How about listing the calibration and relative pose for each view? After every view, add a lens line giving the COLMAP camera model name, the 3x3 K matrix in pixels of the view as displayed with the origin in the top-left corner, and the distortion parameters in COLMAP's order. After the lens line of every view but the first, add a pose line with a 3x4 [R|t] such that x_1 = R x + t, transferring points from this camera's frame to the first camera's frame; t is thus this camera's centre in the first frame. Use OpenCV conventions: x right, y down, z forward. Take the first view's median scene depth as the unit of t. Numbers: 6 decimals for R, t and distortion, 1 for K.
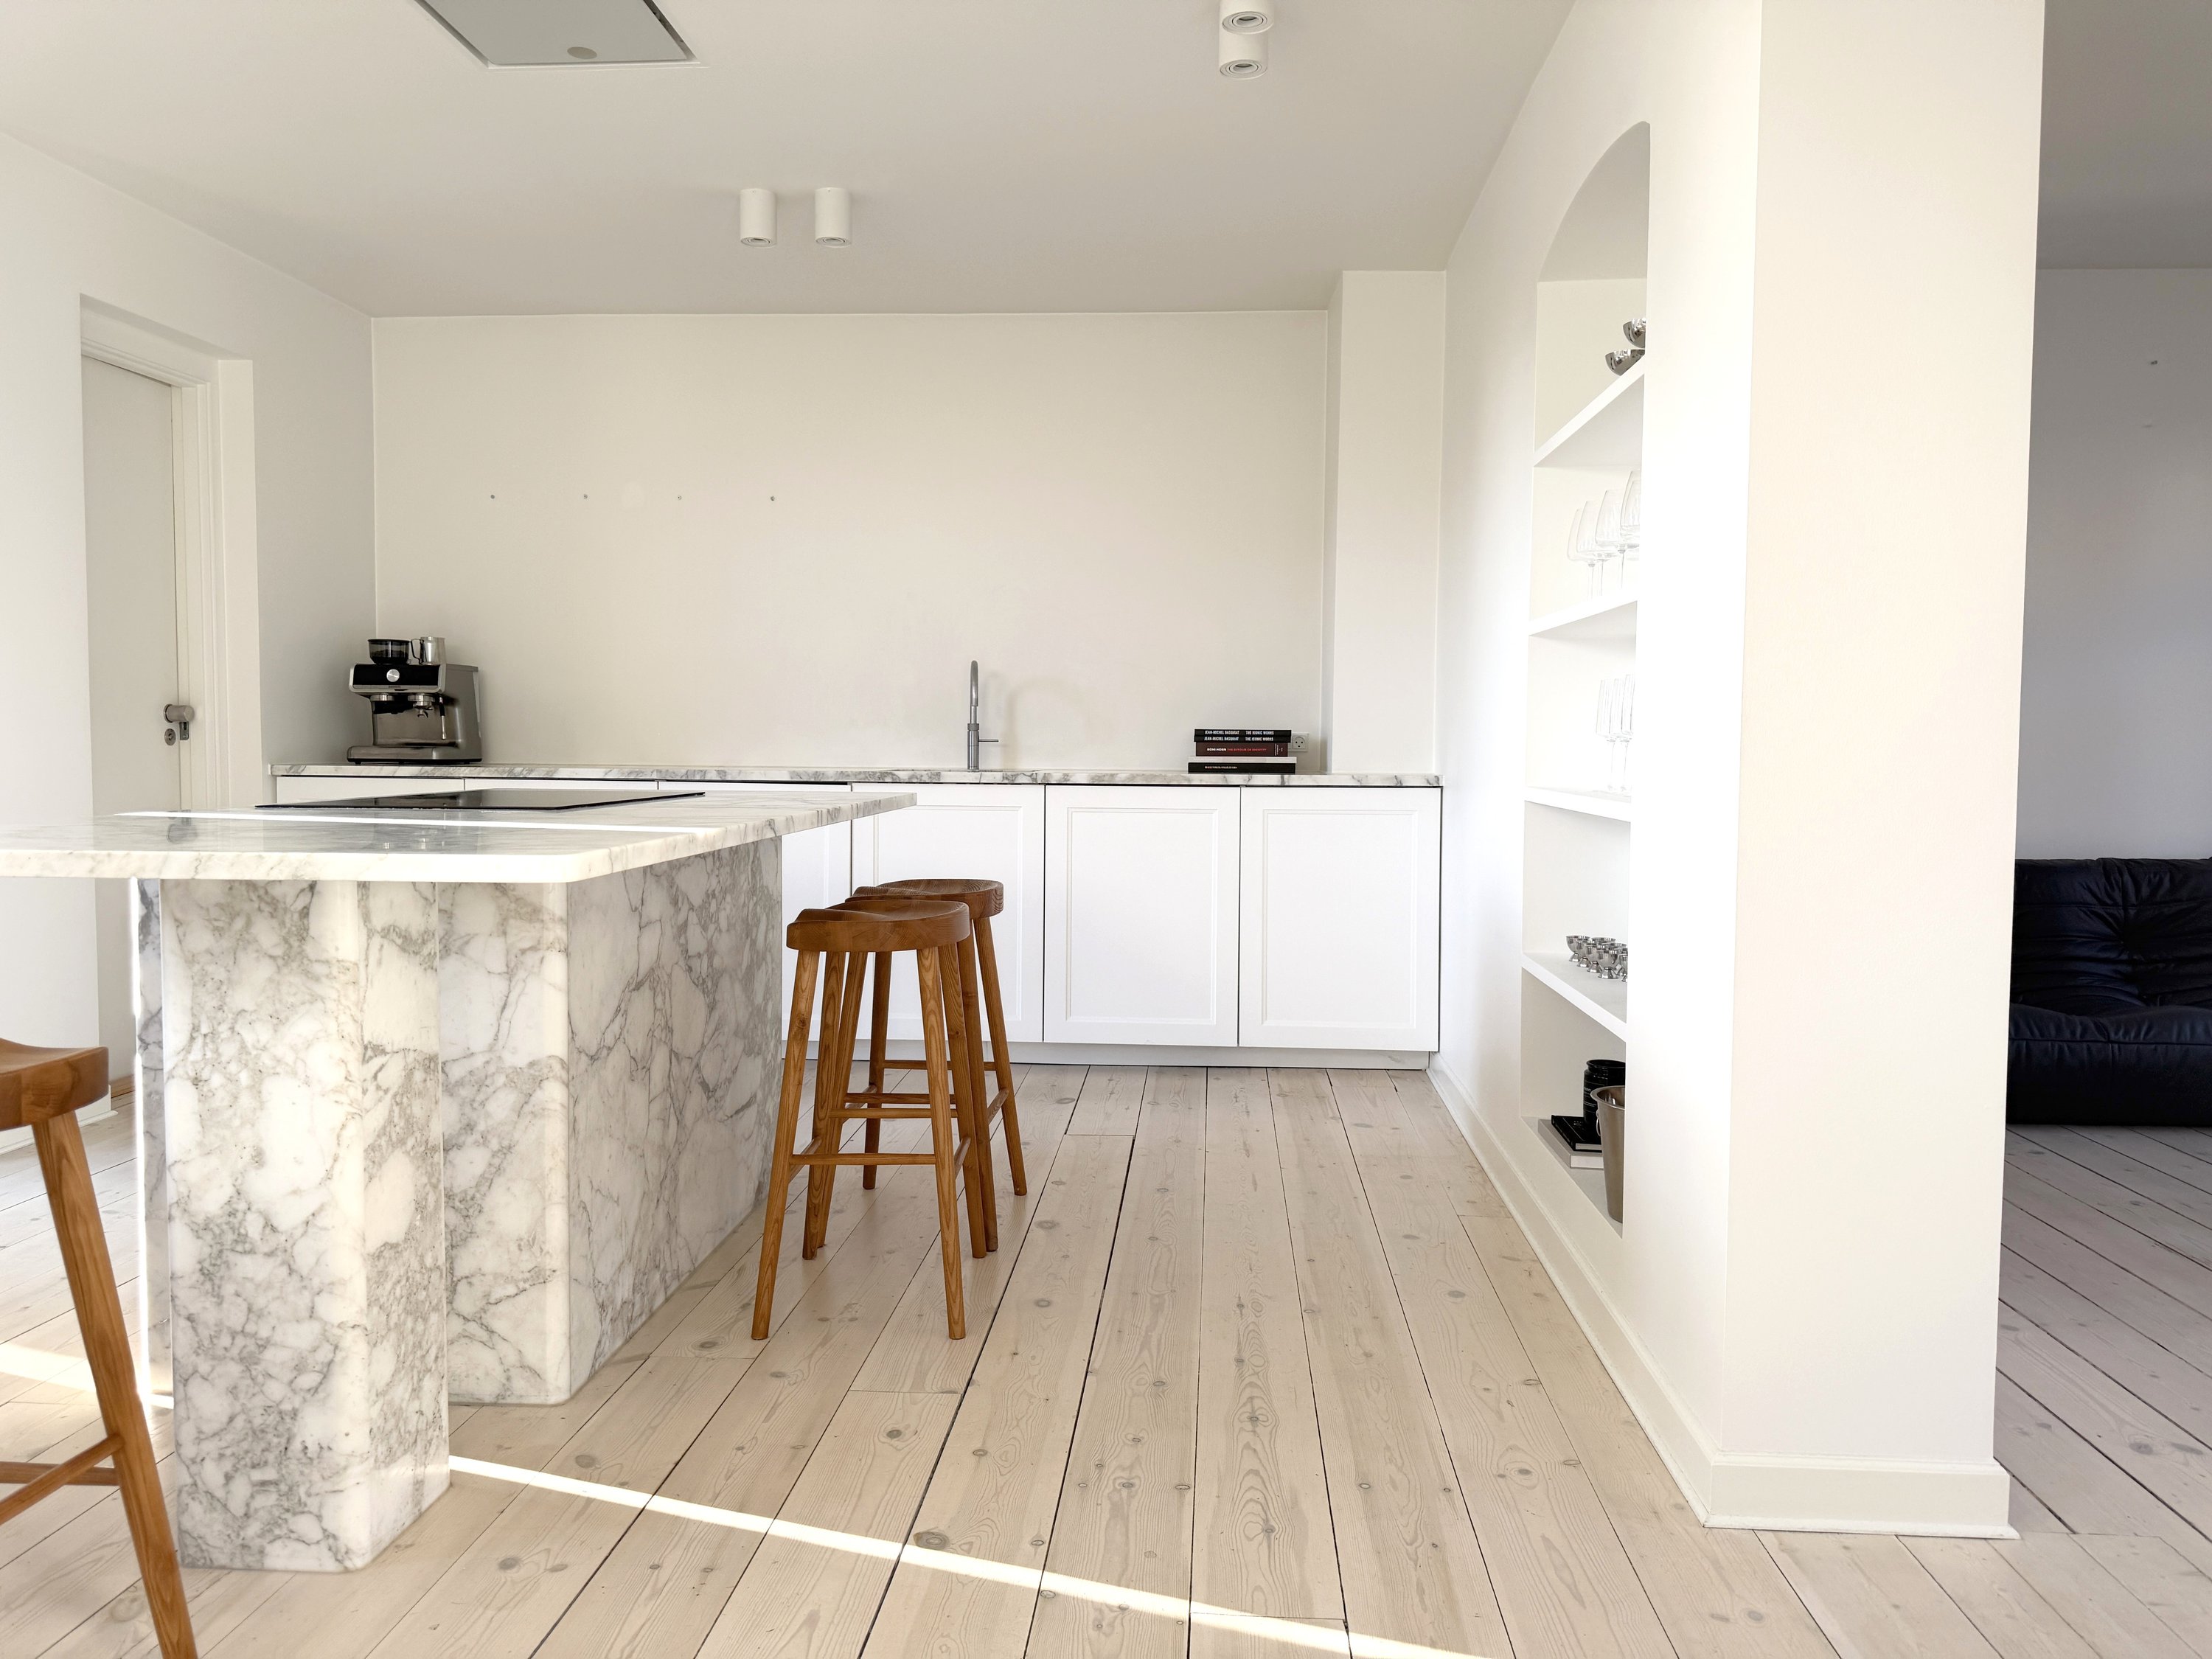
lens RADIAL K [[1558.5, 0, 1096.3], [0, 1558.5, 826.4], [0, 0, 1]] dist [0.099698, -0.154395]
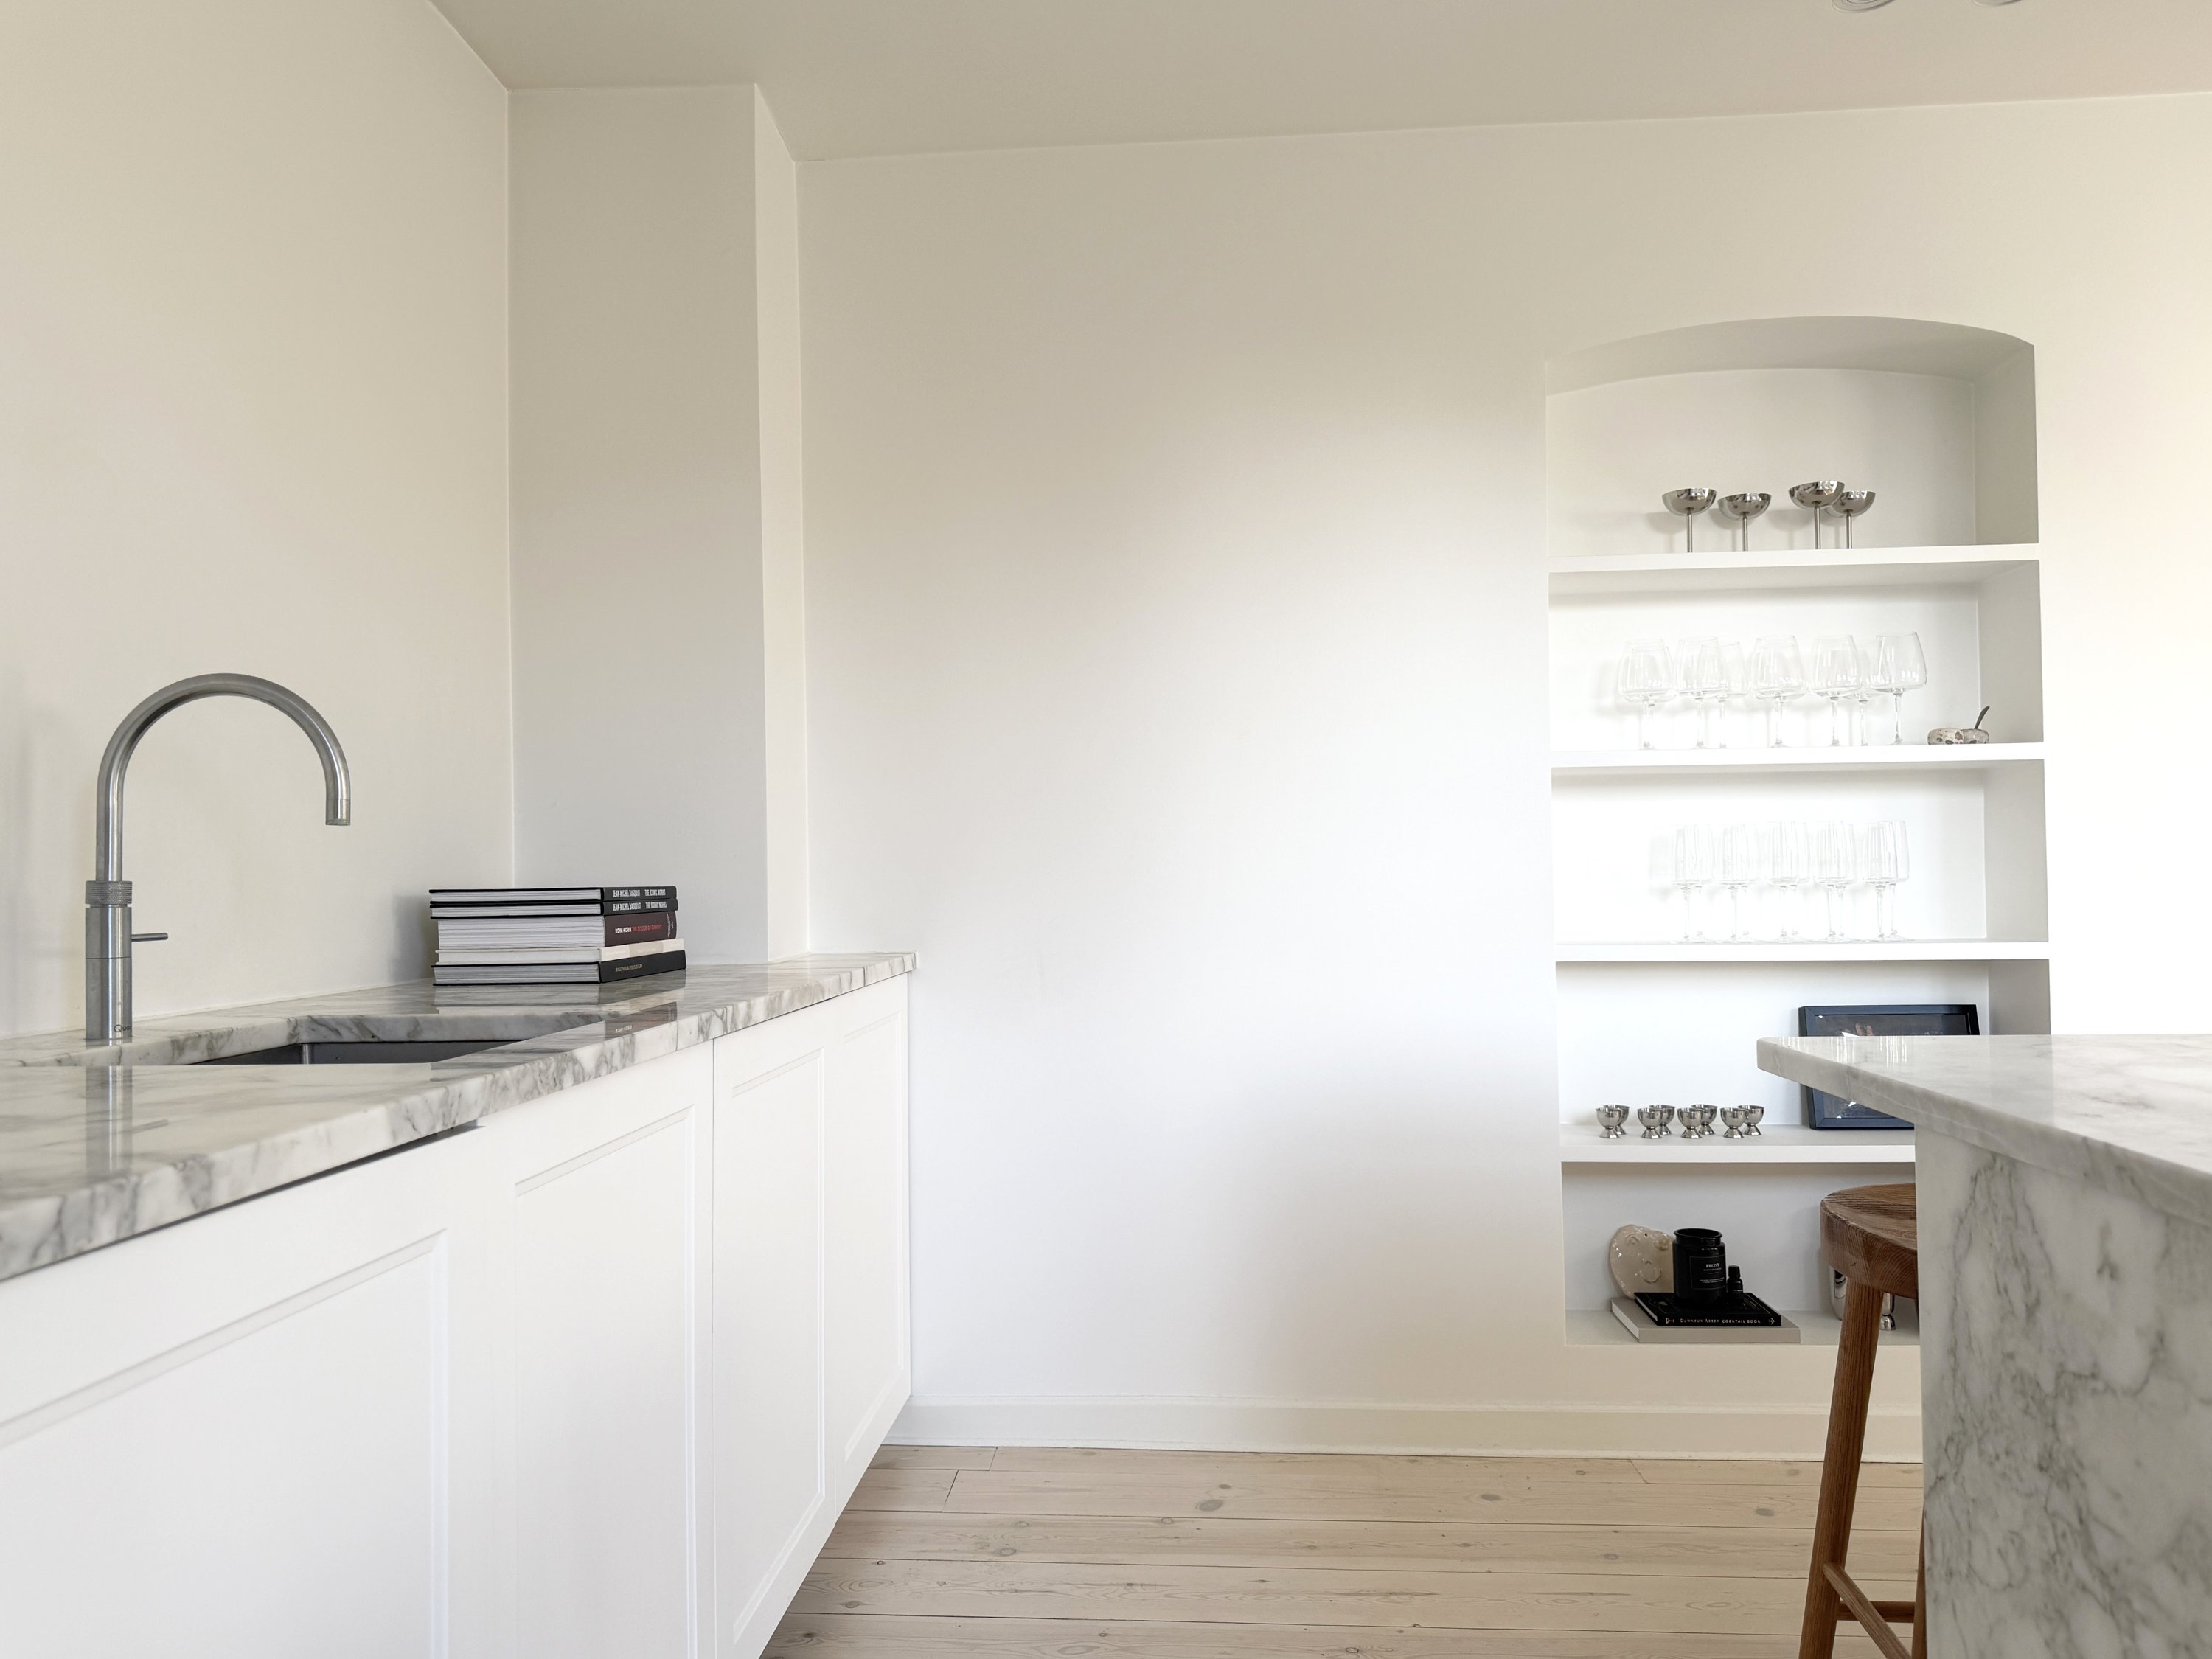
lens RADIAL K [[1558.5, 0, 1096.3], [0, 1558.5, 826.4], [0, 0, 1]] dist [0.099698, -0.154395]
pose [[-0.000927, 0.024510, 0.999699, -0.466800], [0.069536, 0.997281, -0.024386, -0.069293], [-0.997579, 0.069493, -0.002629, 1.000413]]
